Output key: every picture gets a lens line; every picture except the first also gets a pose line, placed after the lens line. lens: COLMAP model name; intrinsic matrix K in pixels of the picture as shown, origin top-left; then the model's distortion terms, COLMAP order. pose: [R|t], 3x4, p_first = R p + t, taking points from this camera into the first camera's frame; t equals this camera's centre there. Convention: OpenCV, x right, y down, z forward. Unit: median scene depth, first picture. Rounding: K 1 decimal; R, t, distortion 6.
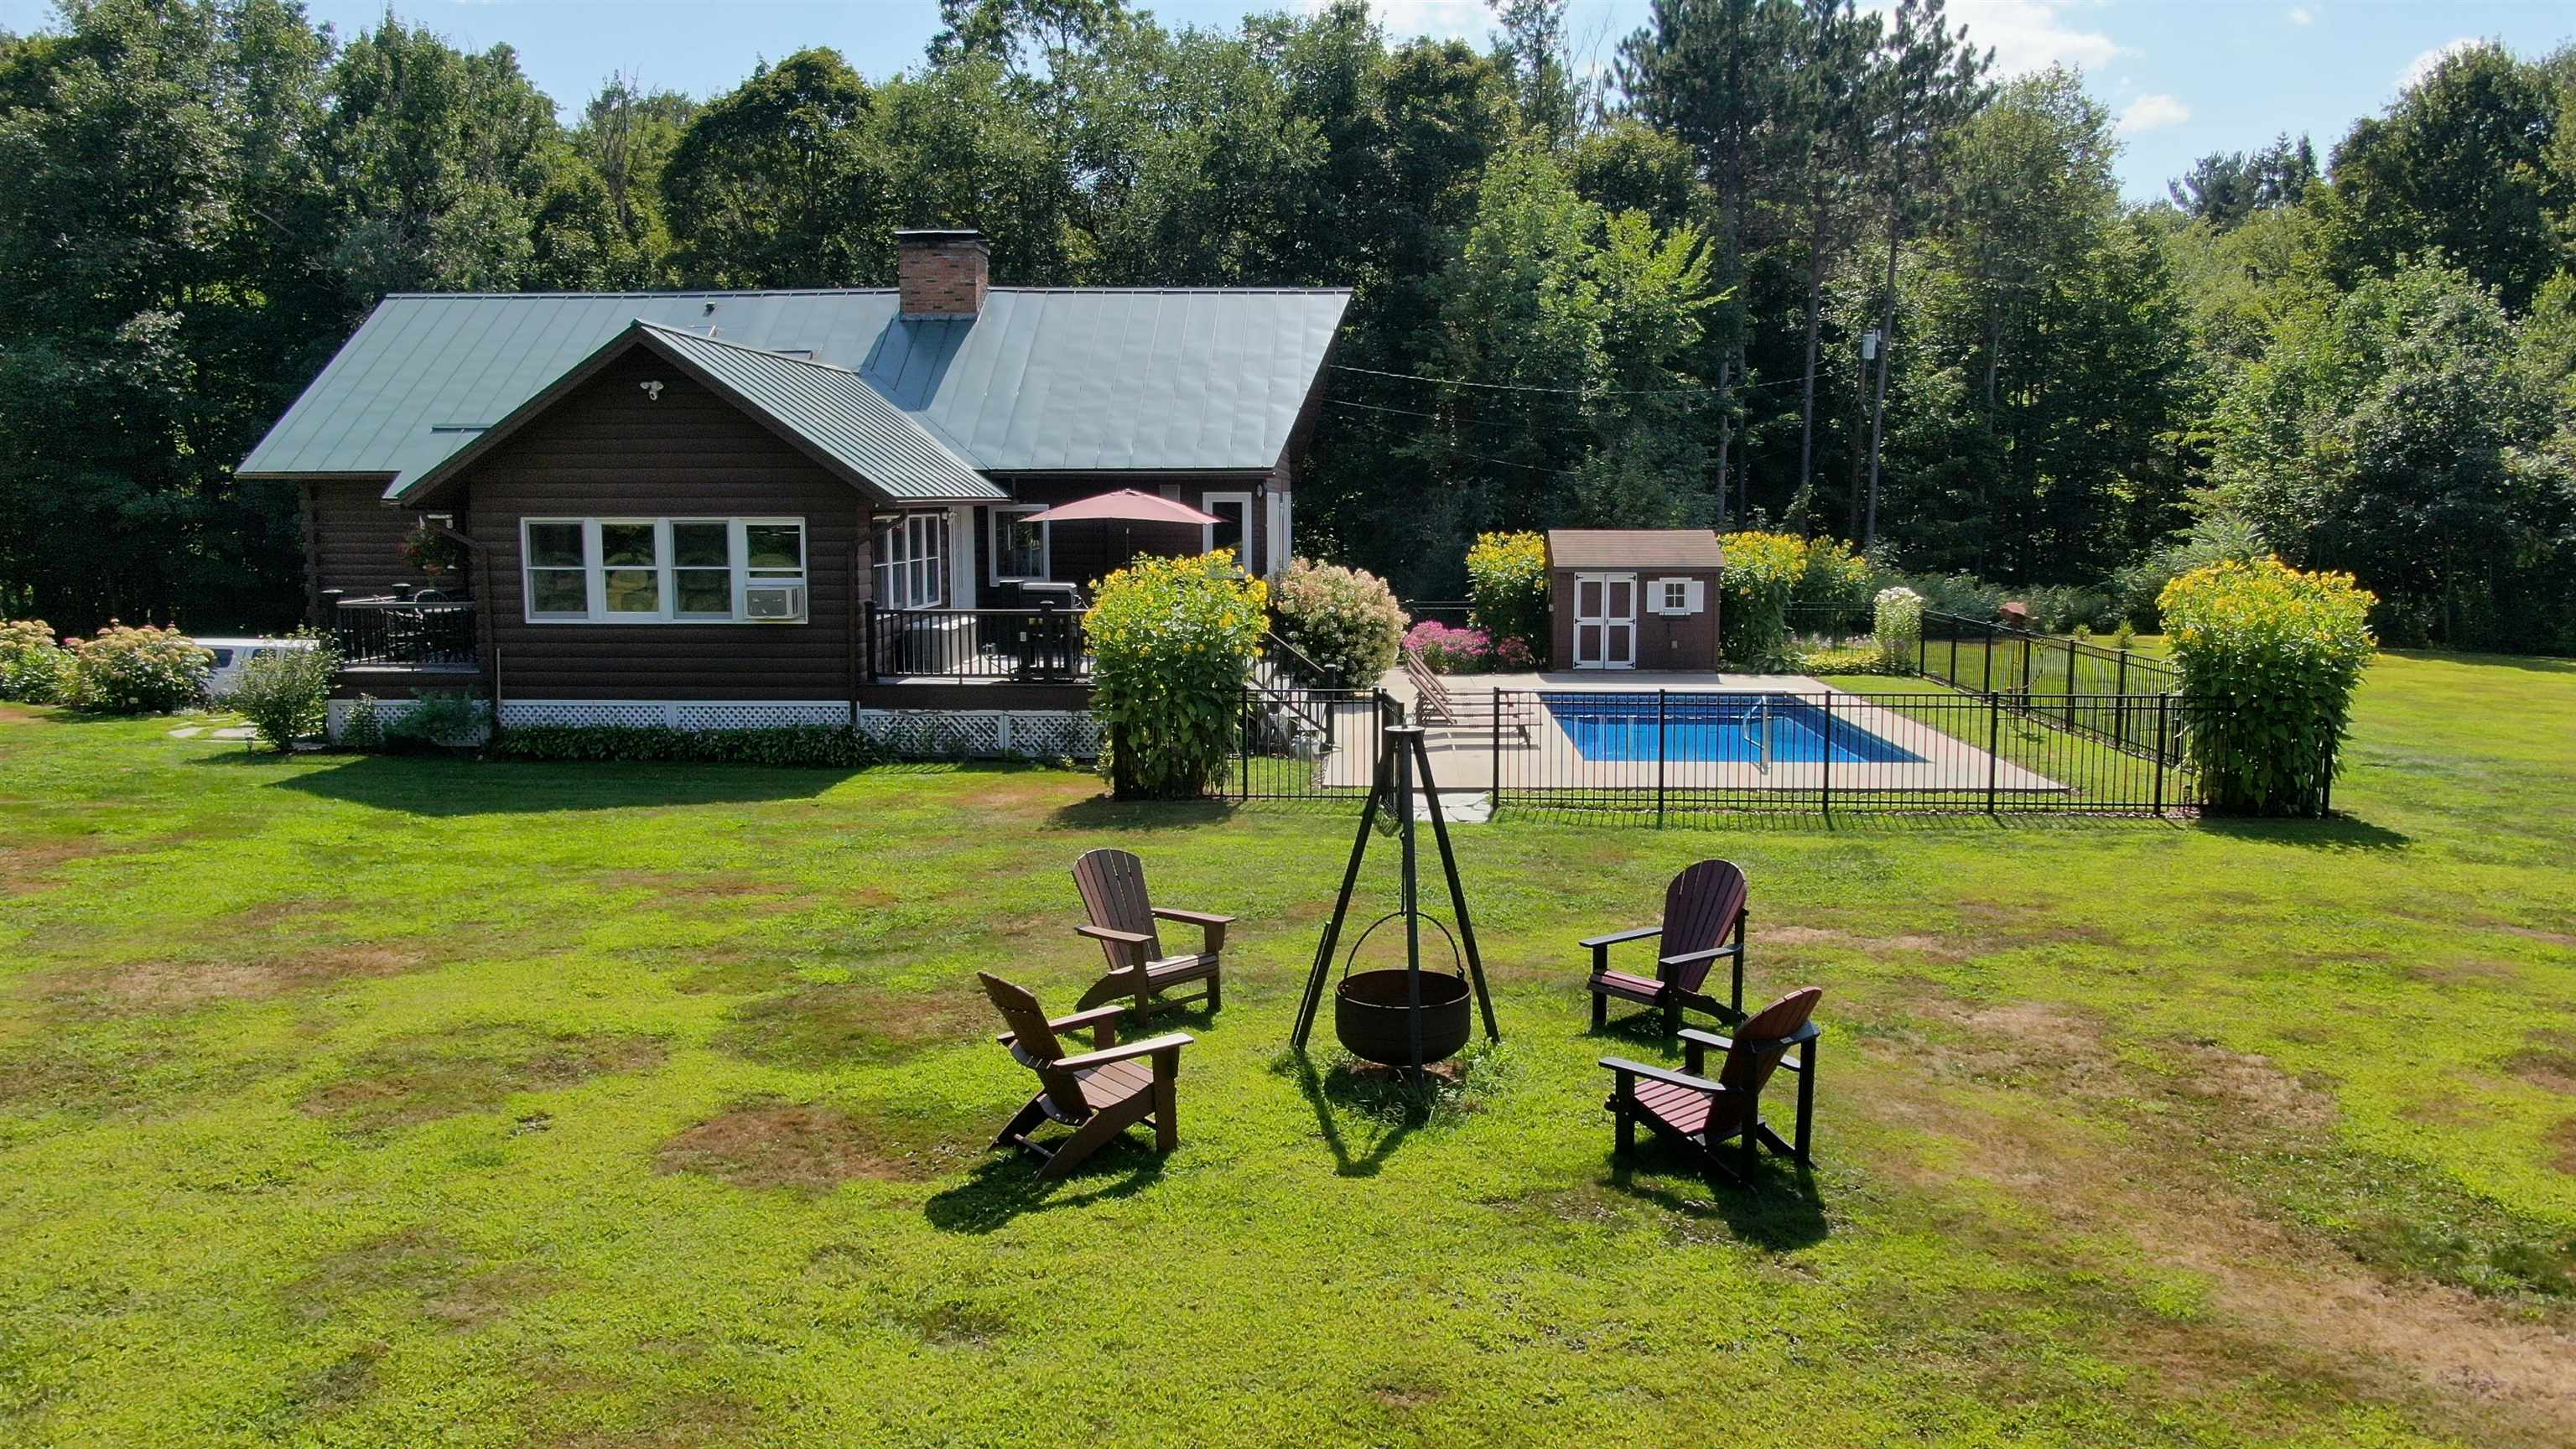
lens RADIAL K [[1840.1, 0, 1308.2], [0, 1840.1, 722.3], [0, 0, 1]] dist [-0.008999, 0.006091]
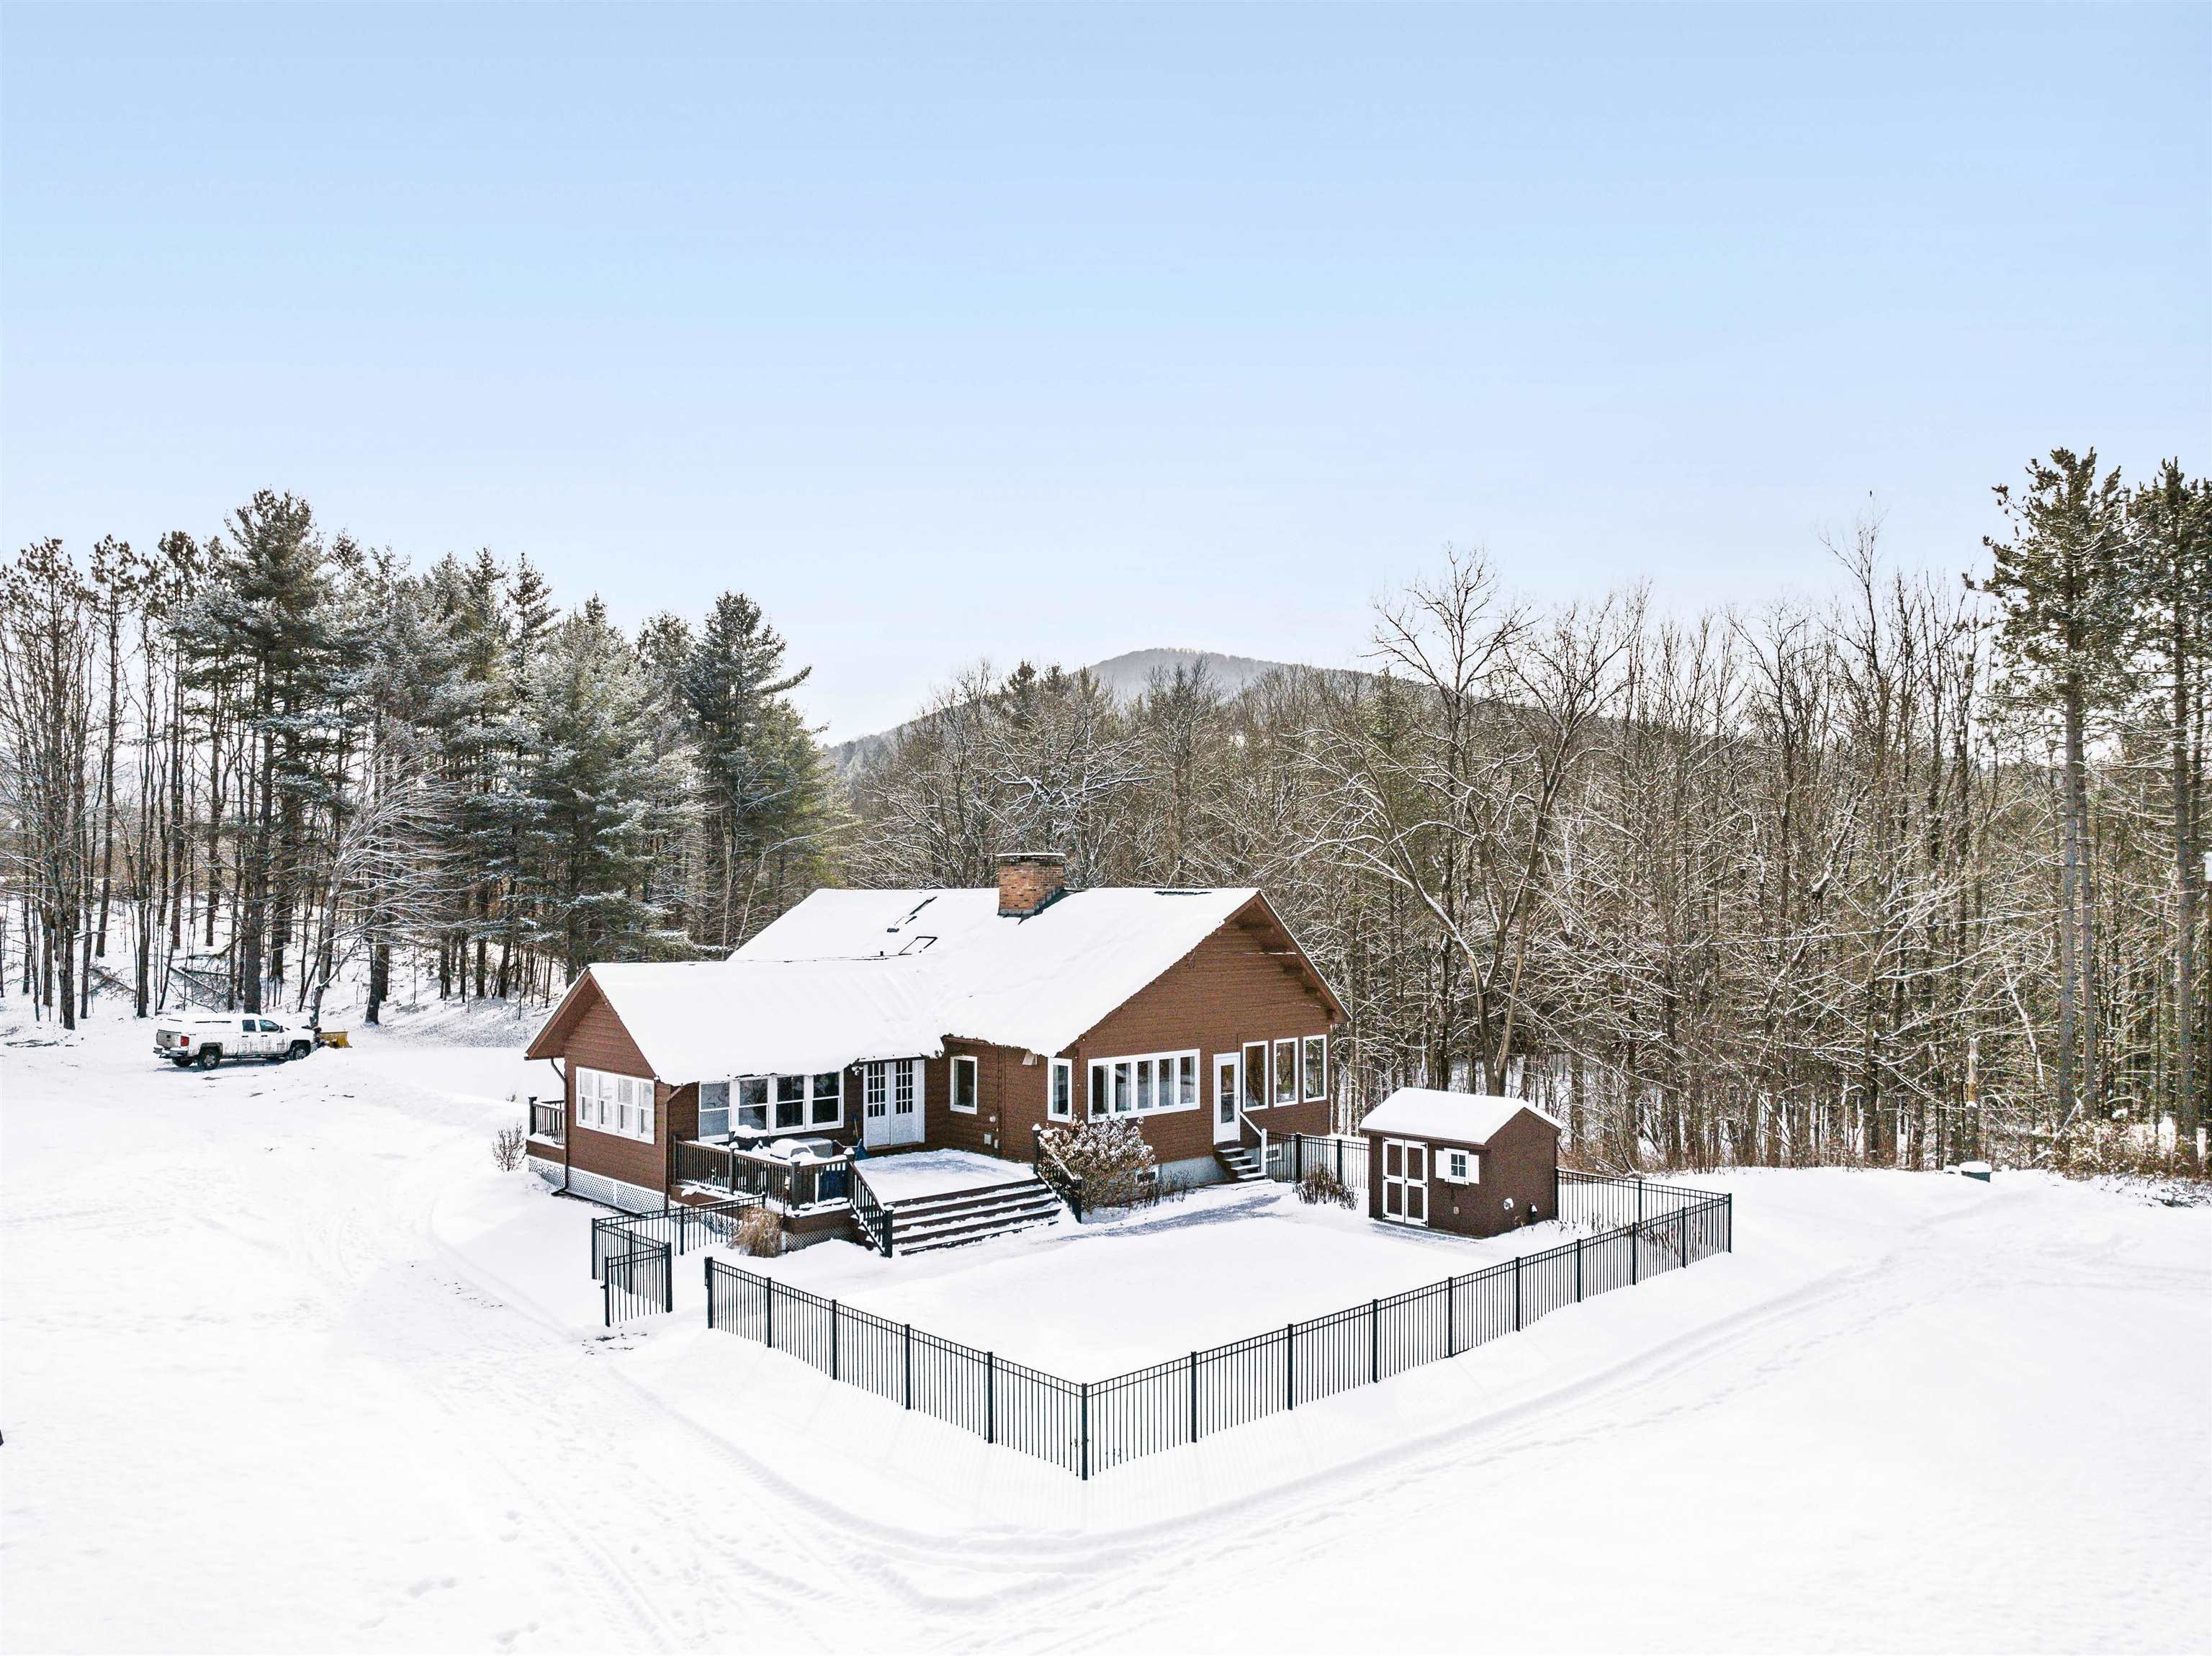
lens RADIAL K [[1570.3, 0, 1127.9], [0, 1570.3, 914.1], [0, 0, 1]] dist [-0.047199, 0.018760]
pose [[0.738706, 0.010359, -0.673948, 0.474520], [-0.086313, 0.993104, -0.079342, -0.087956], [0.668478, 0.116781, 0.734506, 0.106278]]
